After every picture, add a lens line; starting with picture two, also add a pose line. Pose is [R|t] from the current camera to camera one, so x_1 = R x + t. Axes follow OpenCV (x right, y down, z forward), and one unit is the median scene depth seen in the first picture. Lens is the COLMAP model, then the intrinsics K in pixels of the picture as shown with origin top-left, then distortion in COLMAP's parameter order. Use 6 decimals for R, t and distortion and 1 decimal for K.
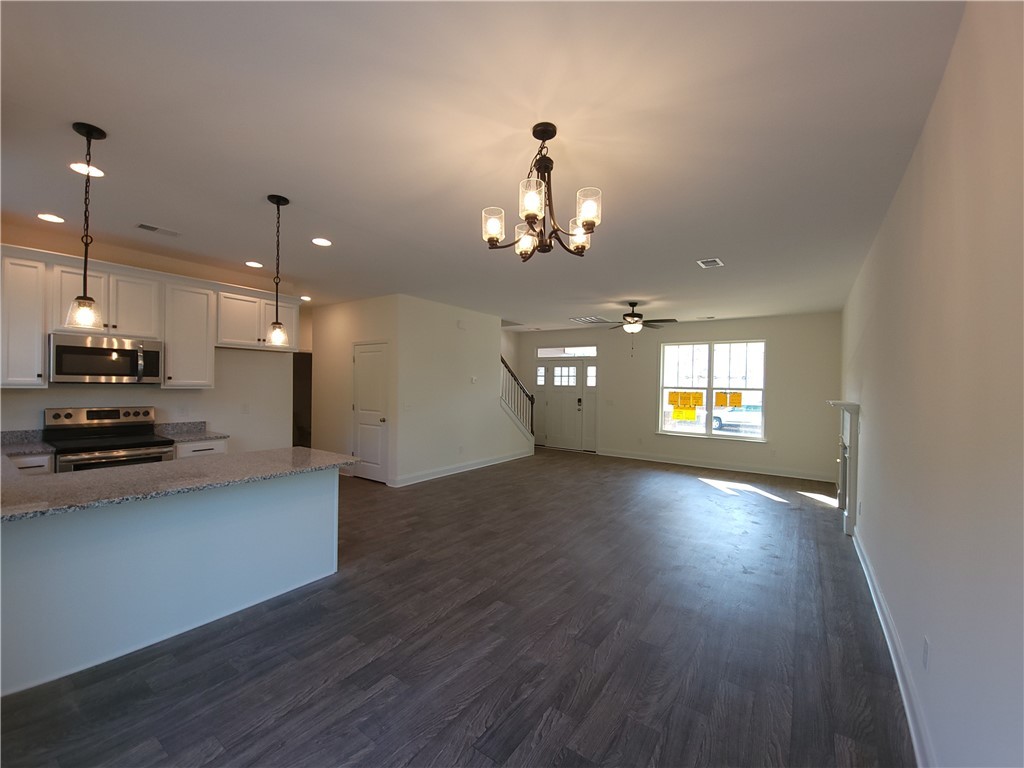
lens RADIAL K [[418.3, 0, 508.3], [0, 418.3, 389.0], [0, 0, 1]] dist [0.001906, -0.002063]
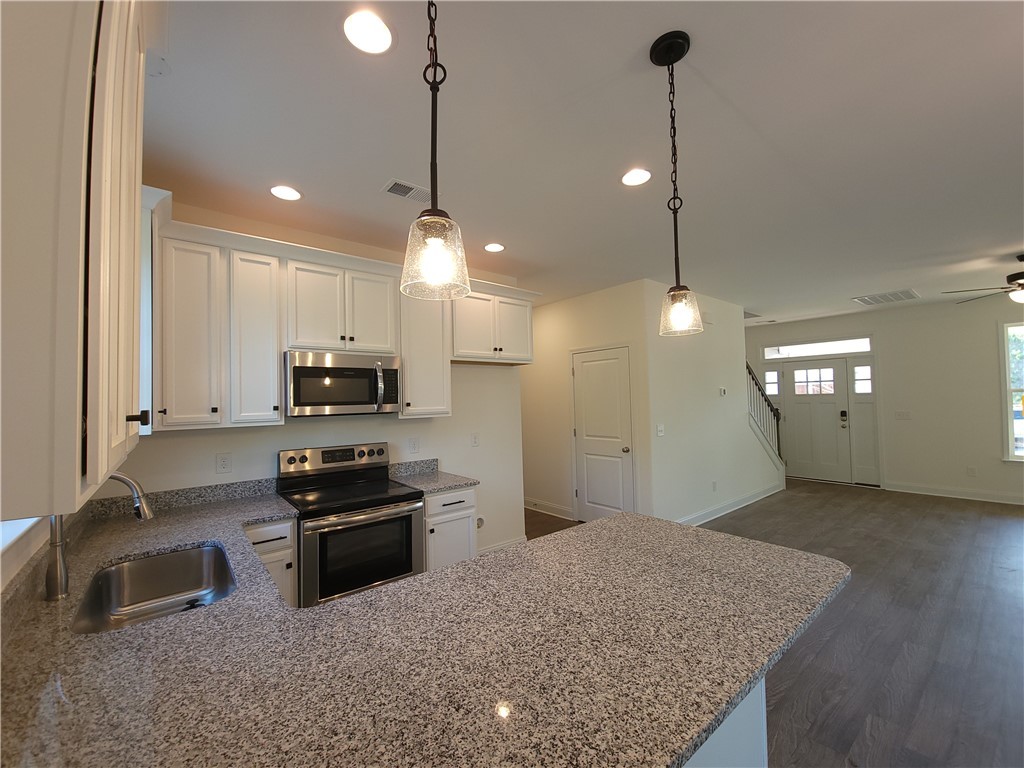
lens RADIAL K [[418.3, 0, 511.1], [0, 418.3, 387.6], [0, 0, 1]] dist [0.001906, -0.002063]
pose [[0.963215, -0.046117, -0.264744, -0.414124], [0.036149, 0.998446, -0.042405, -0.017178], [0.266289, 0.031275, 0.963386, 0.313687]]
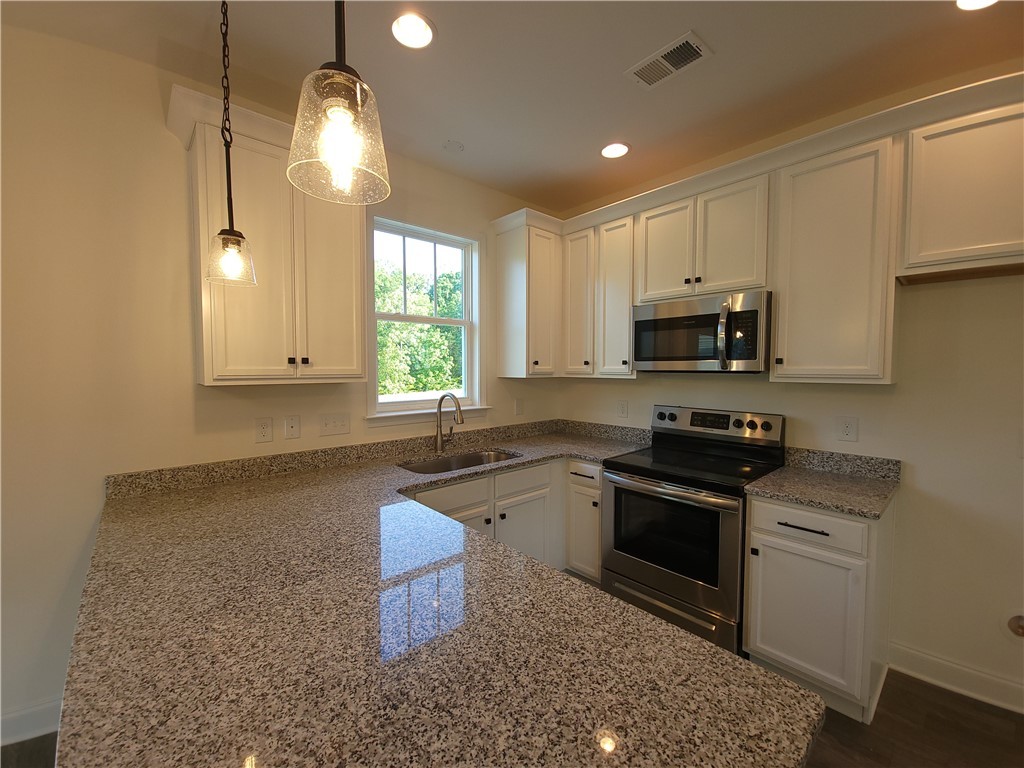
lens RADIAL K [[418.3, 0, 506.6], [0, 418.3, 386.2], [0, 0, 1]] dist [0.001906, -0.002063]
pose [[-0.228614, 0.028314, -0.973105, -0.240411], [-0.012858, 0.999402, 0.032100, -0.007712], [0.973432, 0.019851, -0.228113, 0.762589]]
